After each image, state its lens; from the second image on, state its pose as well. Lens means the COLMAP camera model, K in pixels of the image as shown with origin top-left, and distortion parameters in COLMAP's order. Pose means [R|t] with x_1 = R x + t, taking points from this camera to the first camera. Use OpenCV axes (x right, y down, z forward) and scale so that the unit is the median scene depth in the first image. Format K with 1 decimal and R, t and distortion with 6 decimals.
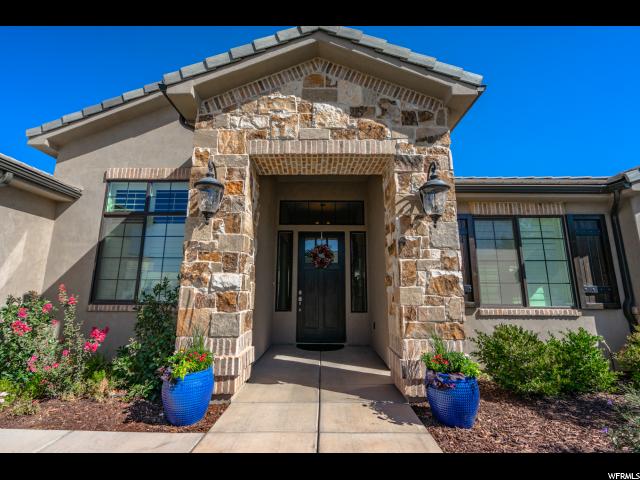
lens RADIAL K [[293.6, 0, 319.3], [0, 293.6, 236.2], [0, 0, 1]] dist [-0.001909, -0.000112]
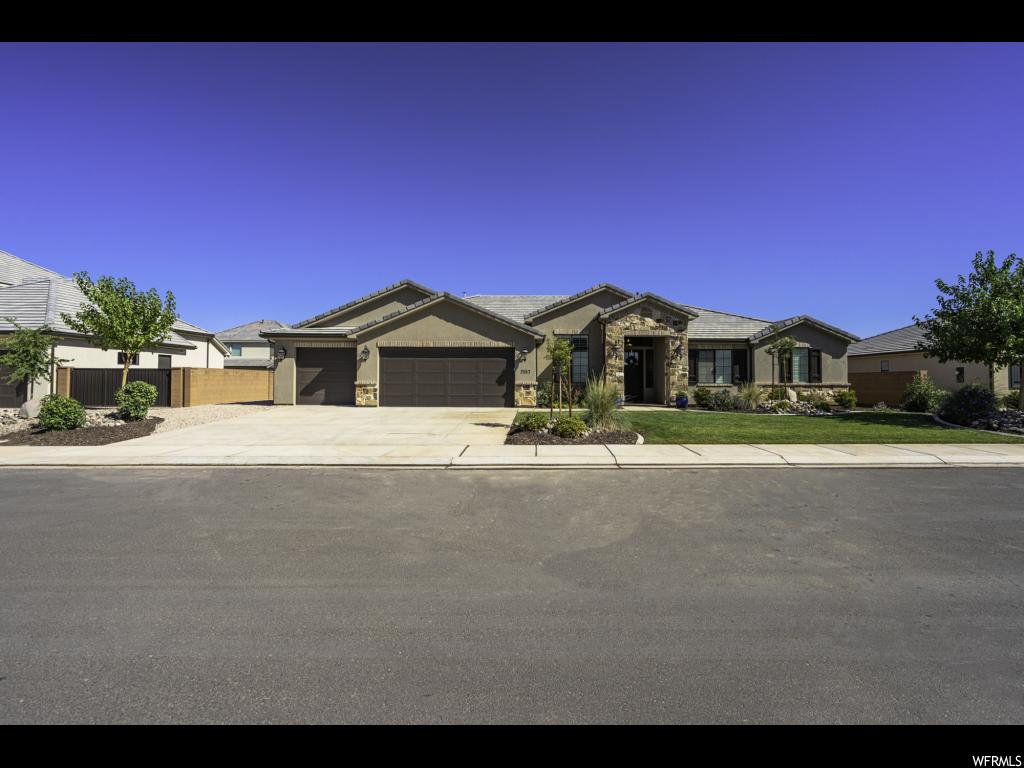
lens RADIAL K [[502.6, 0, 537.6], [0, 502.6, 369.2], [0, 0, 1]] dist [0.002700, 0.000317]
pose [[0.999833, -0.003509, 0.017947, -1.249109], [0.000552, 0.986762, 0.162172, -0.783088], [-0.018278, -0.162135, 0.986599, -4.310061]]
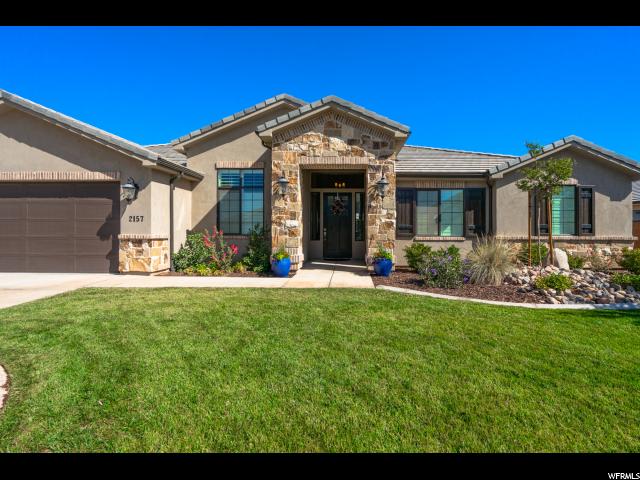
lens RADIAL K [[309.8, 0, 344.6], [0, 309.8, 229.5], [0, 0, 1]] dist [-0.000801, -0.000223]
pose [[0.999983, -0.002697, -0.005254, 0.094795], [0.003614, 0.983089, 0.183093, -0.220769], [0.004671, -0.183108, 0.983082, -1.237576]]
